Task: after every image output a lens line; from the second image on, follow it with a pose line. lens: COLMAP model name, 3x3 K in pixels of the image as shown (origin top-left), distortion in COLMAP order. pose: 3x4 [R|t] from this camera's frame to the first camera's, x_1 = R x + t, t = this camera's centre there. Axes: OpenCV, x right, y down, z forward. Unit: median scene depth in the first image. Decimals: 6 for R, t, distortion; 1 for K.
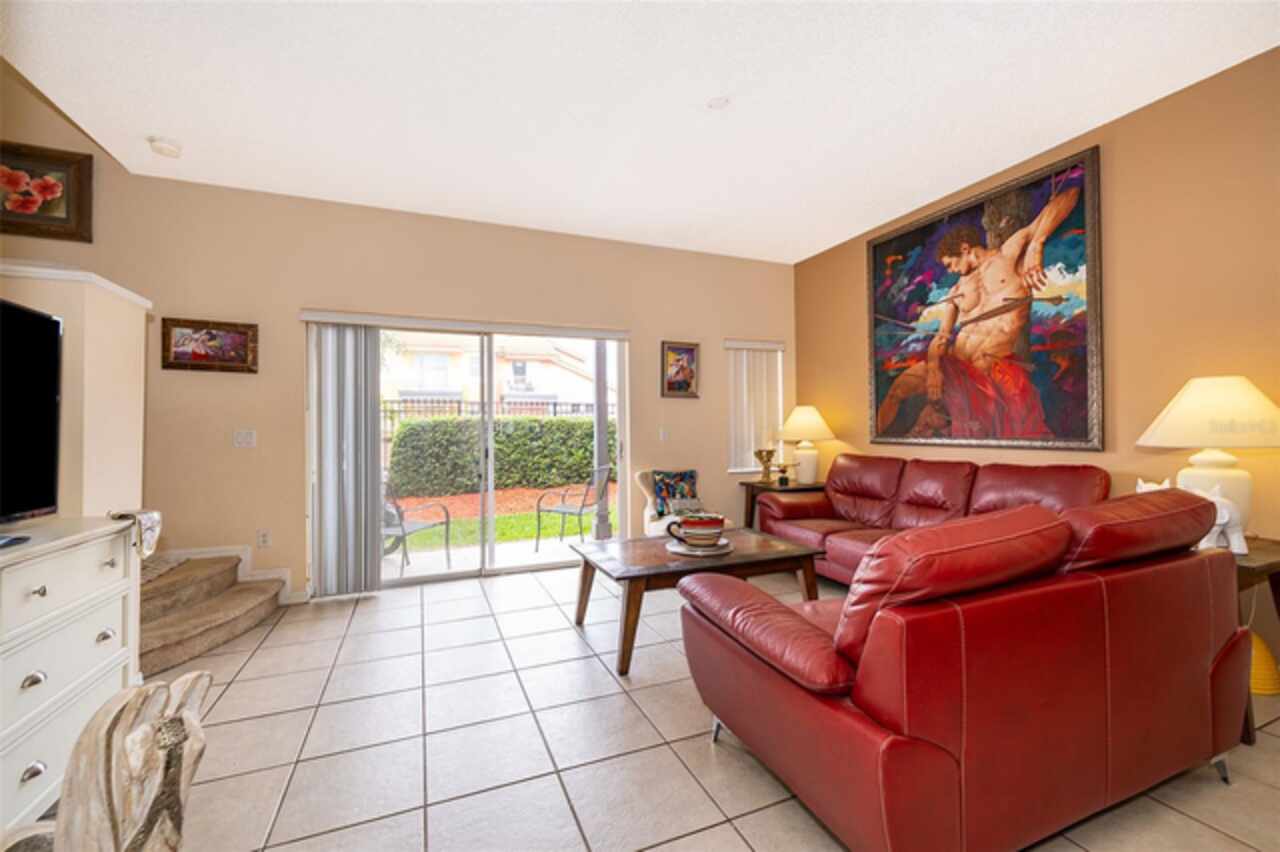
lens RADIAL K [[523.0, 0, 636.6], [0, 523.0, 408.3], [0, 0, 1]] dist [0.001483, 0.000109]
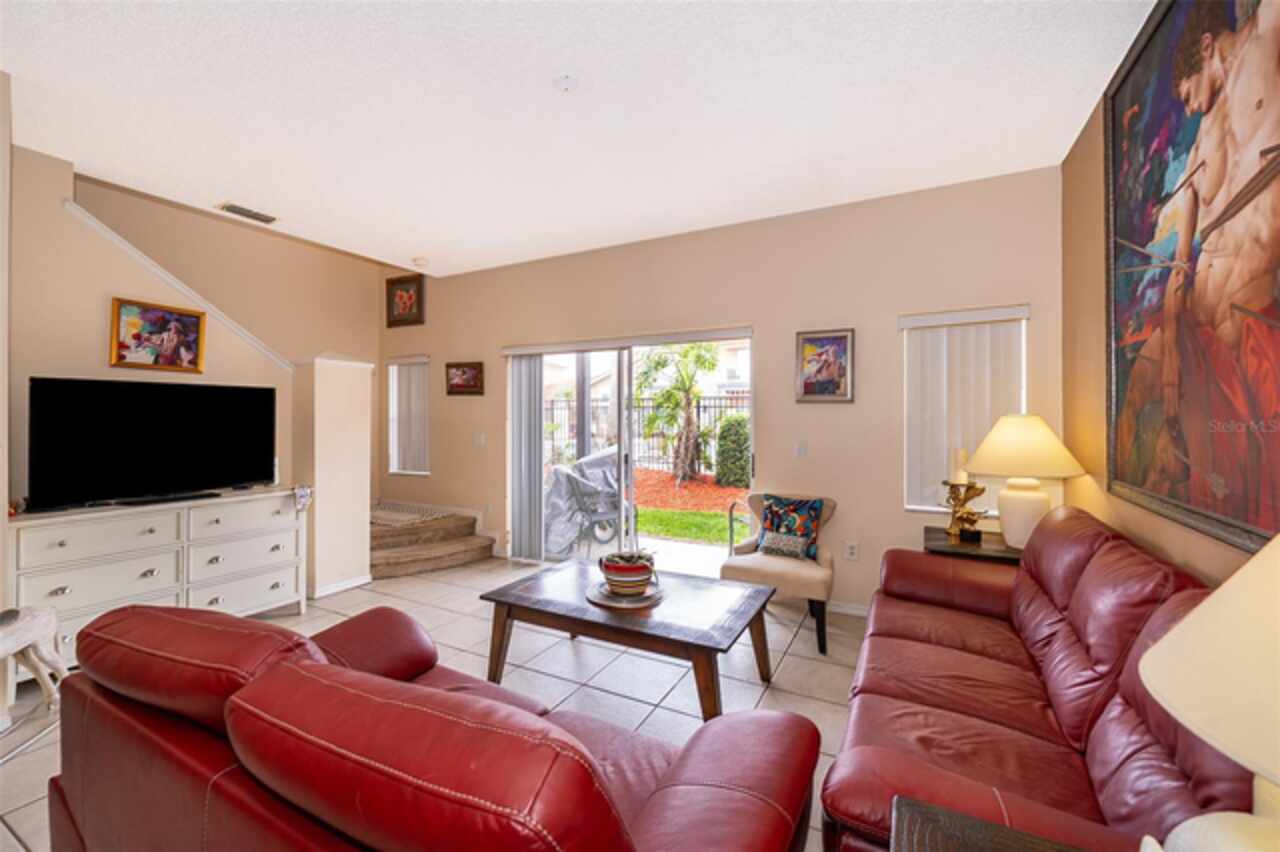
lens RADIAL K [[521.3, 0, 636.8], [0, 521.3, 405.6], [0, 0, 1]] dist [-0.000210, -0.000040]
pose [[0.634703, -0.006445, -0.772730, 0.618316], [0.026787, 0.999548, 0.013665, -0.042057], [0.772292, -0.029373, 0.634588, 0.371778]]
